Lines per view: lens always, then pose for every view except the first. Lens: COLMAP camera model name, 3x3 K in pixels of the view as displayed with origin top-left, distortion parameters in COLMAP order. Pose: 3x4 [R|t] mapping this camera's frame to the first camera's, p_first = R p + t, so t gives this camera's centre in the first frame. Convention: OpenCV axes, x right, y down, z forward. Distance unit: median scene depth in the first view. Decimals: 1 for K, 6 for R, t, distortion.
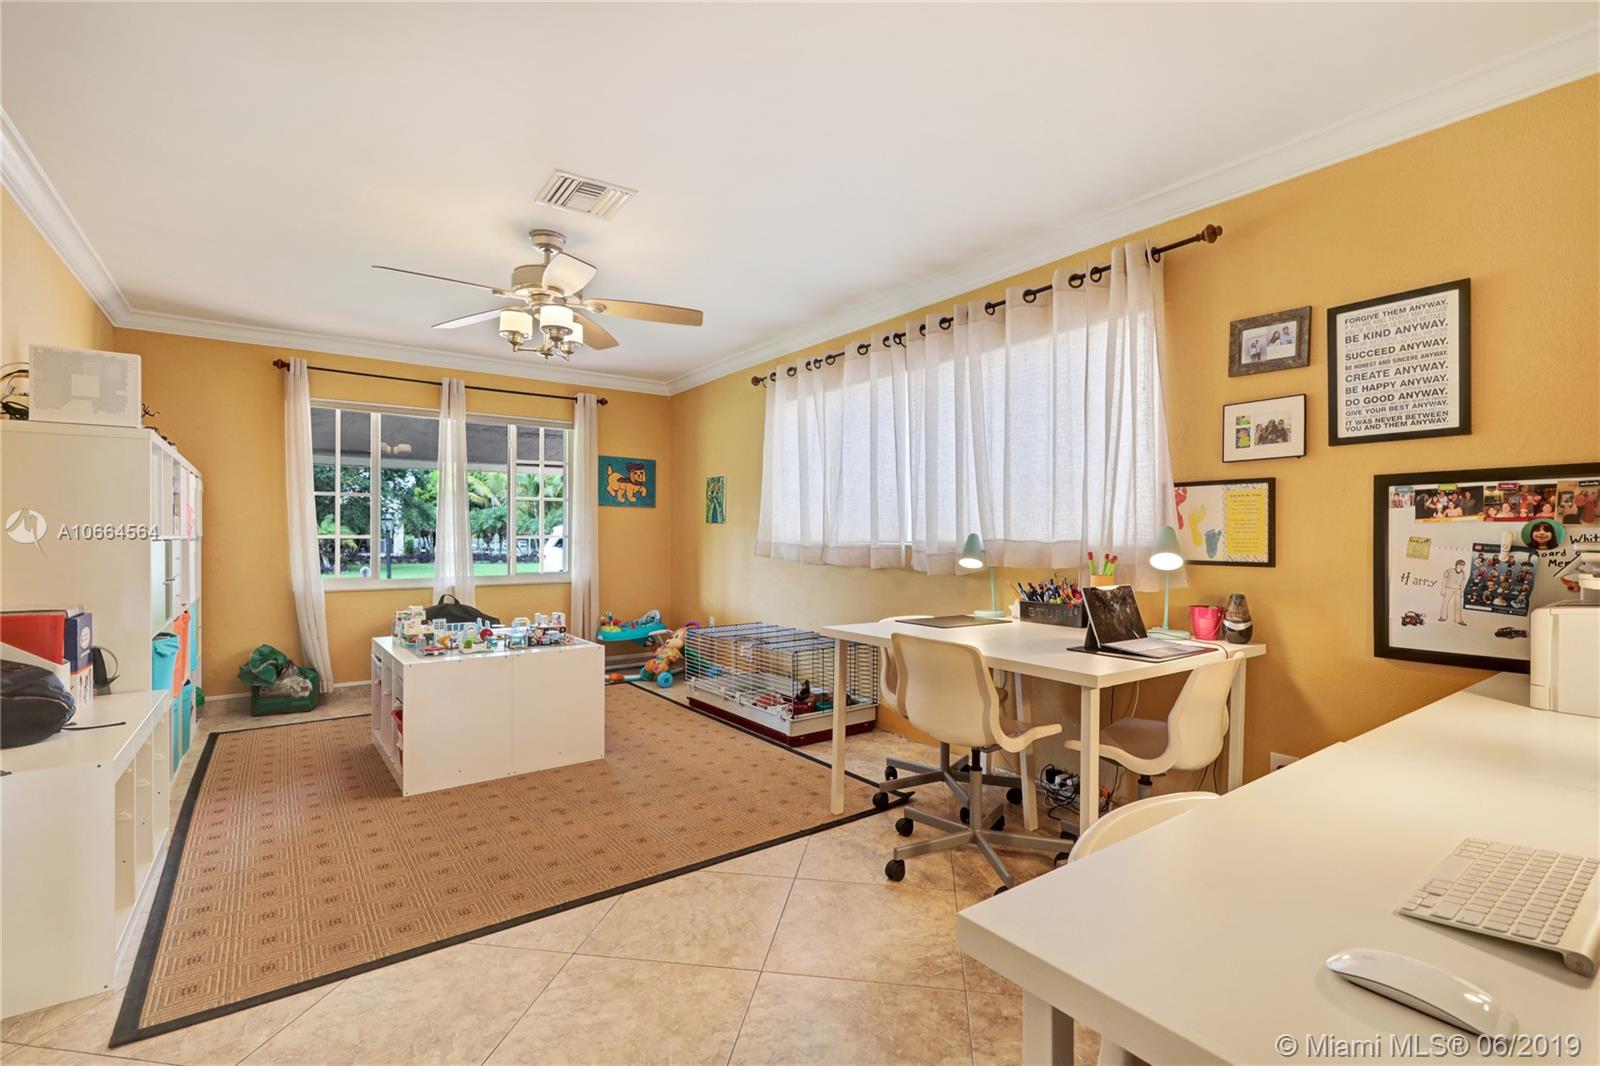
lens RADIAL K [[721.0, 0, 803.3], [0, 721.0, 537.8], [0, 0, 1]] dist [-0.000912, 0.000257]
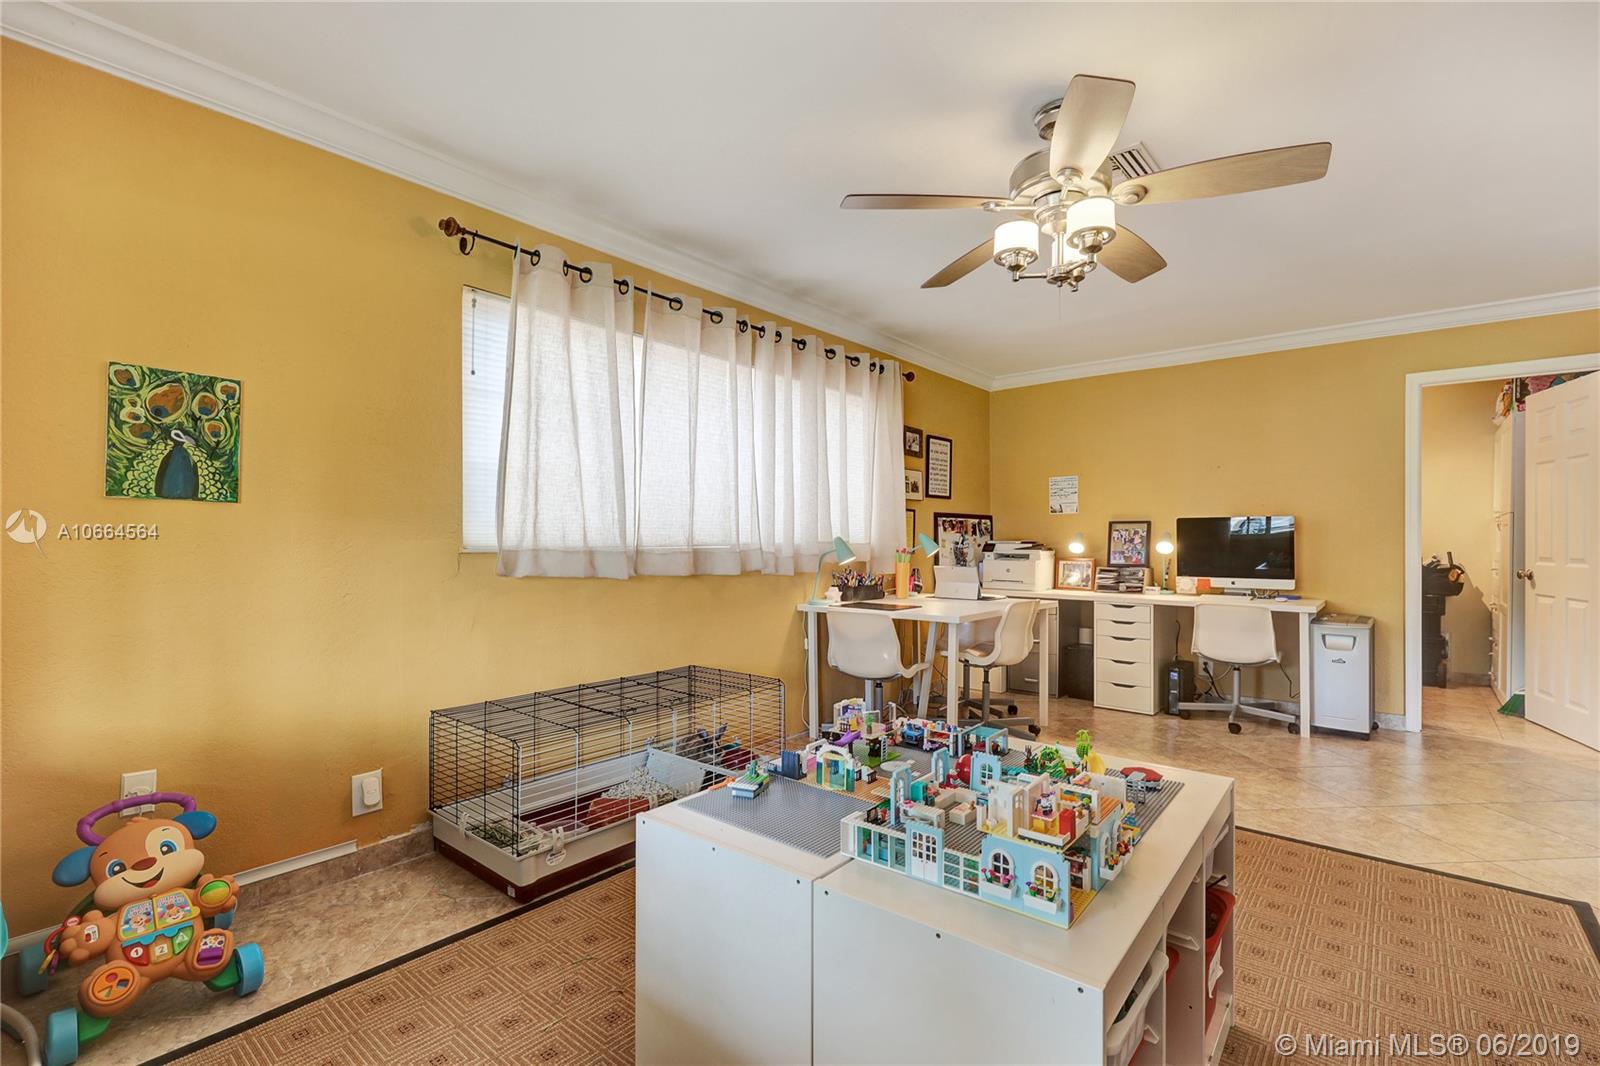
lens RADIAL K [[721.0, 0, 804.4], [0, 721.0, 535.8], [0, 0, 1]] dist [-0.000912, 0.000257]
pose [[-0.234022, -0.002048, 0.972229, -1.261279], [-0.006086, 0.999981, 0.000641, -0.009295], [-0.972212, -0.005767, -0.234030, 1.806034]]
